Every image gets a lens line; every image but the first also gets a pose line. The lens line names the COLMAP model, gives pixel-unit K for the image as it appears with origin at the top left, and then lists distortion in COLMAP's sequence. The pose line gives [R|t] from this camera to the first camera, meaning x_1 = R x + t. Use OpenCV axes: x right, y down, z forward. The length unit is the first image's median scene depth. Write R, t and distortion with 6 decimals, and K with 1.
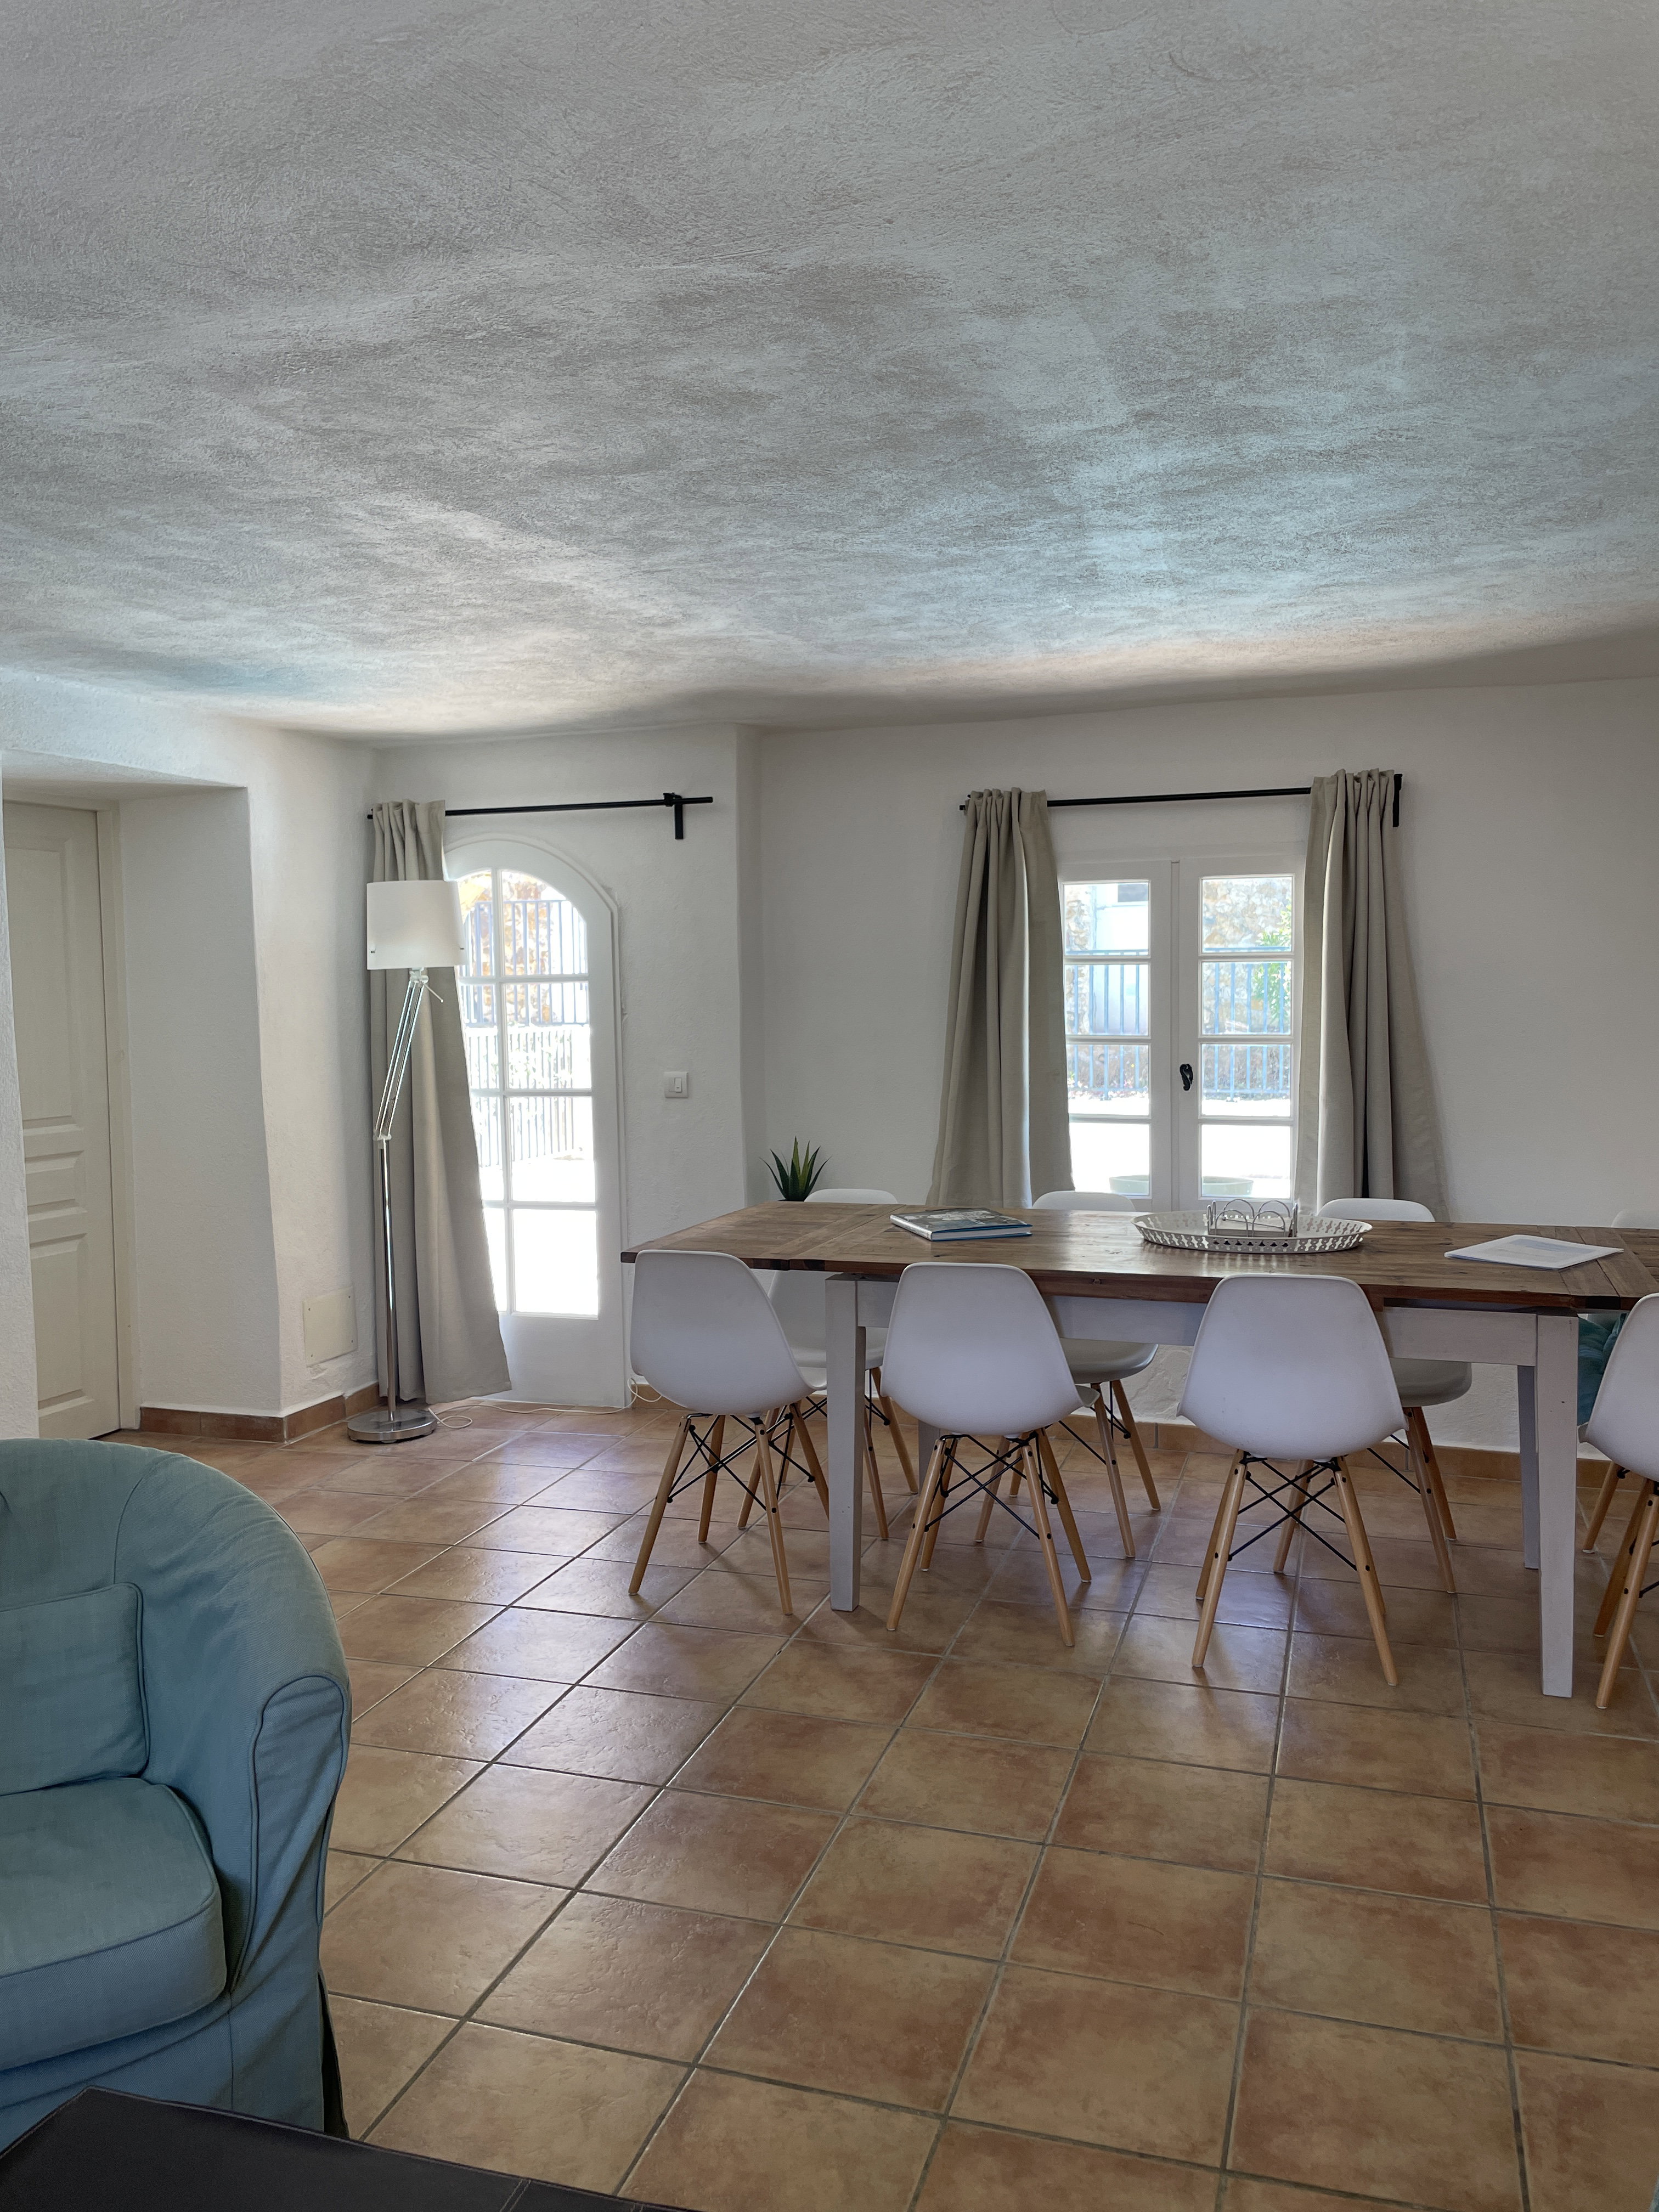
lens RADIAL K [[1676.8, 0, 830.1], [0, 1676.8, 1136.9], [0, 0, 1]] dist [0.107046, -0.110334]
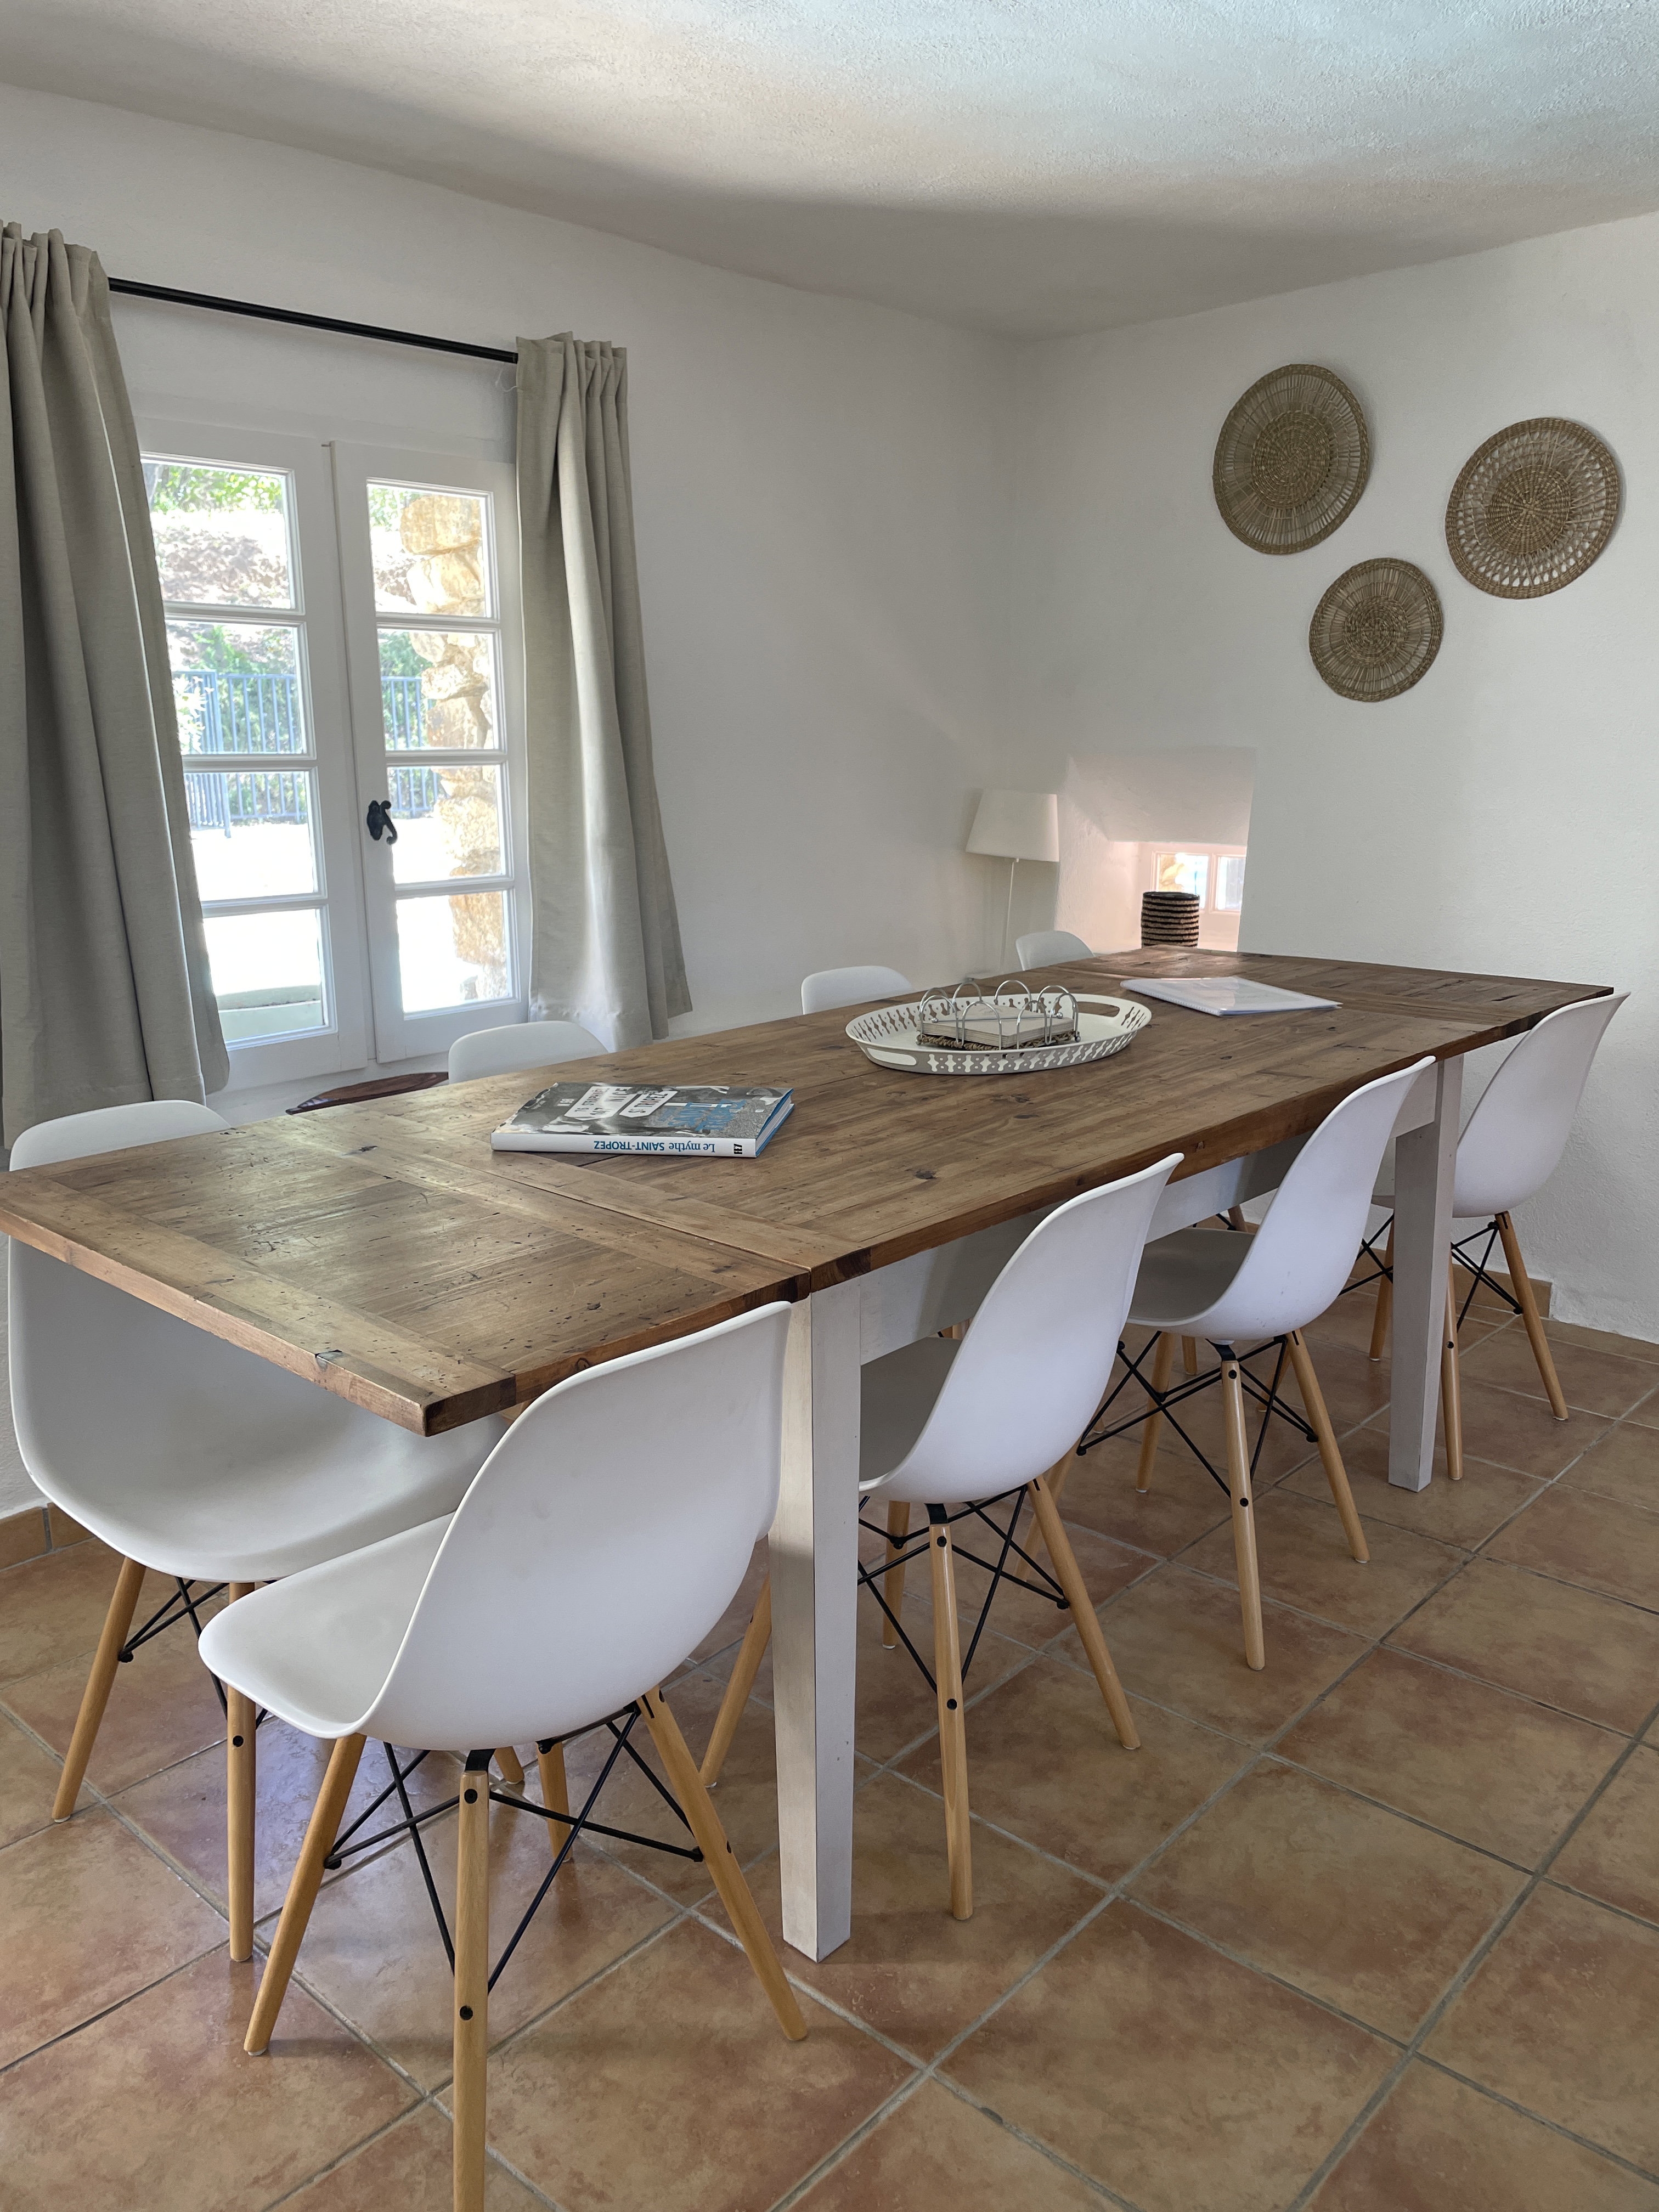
lens RADIAL K [[1649.3, 0, 829.5], [0, 1649.3, 1106.0], [0, 0, 1]] dist [0.112192, -0.155463]
pose [[0.415558, -0.199990, 0.887308, -0.466827], [0.088858, 0.979788, 0.179219, -0.049213], [-0.905216, 0.004368, 0.424929, 1.012381]]
